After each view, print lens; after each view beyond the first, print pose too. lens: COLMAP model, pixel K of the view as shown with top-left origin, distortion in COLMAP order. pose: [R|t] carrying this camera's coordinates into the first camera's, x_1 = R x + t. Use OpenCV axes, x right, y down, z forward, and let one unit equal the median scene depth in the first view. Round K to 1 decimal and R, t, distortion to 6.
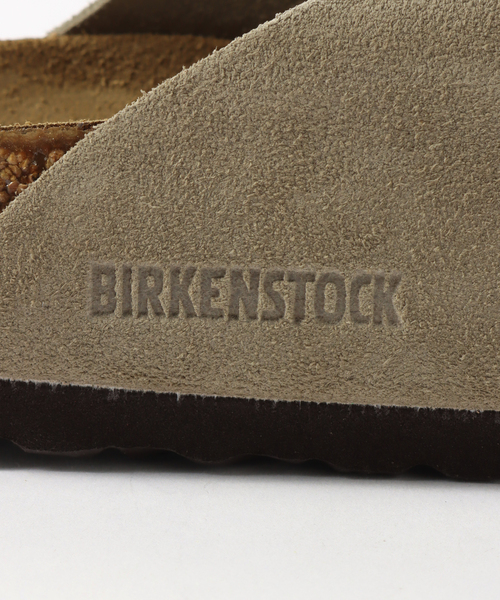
lens RADIAL K [[2730.3, 0, 250.0], [0, 2730.3, 300.0], [0, 0, 1]] dist [-0.316684, 0.000000]
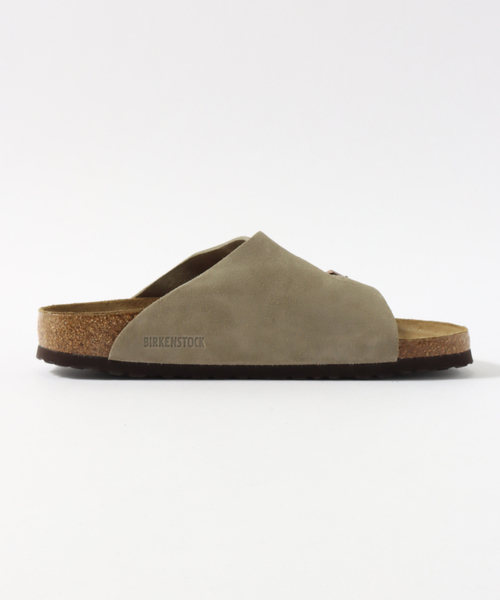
lens RADIAL K [[999.6, 0, 250.3], [0, 999.6, 300.0], [0, 0, 1]] dist [0.020825, 0.000000]
pose [[0.997647, -0.028014, 0.062573, 0.025939], [0.035945, 0.990933, -0.129458, 0.167618], [-0.058379, 0.131402, 0.989609, -0.866696]]
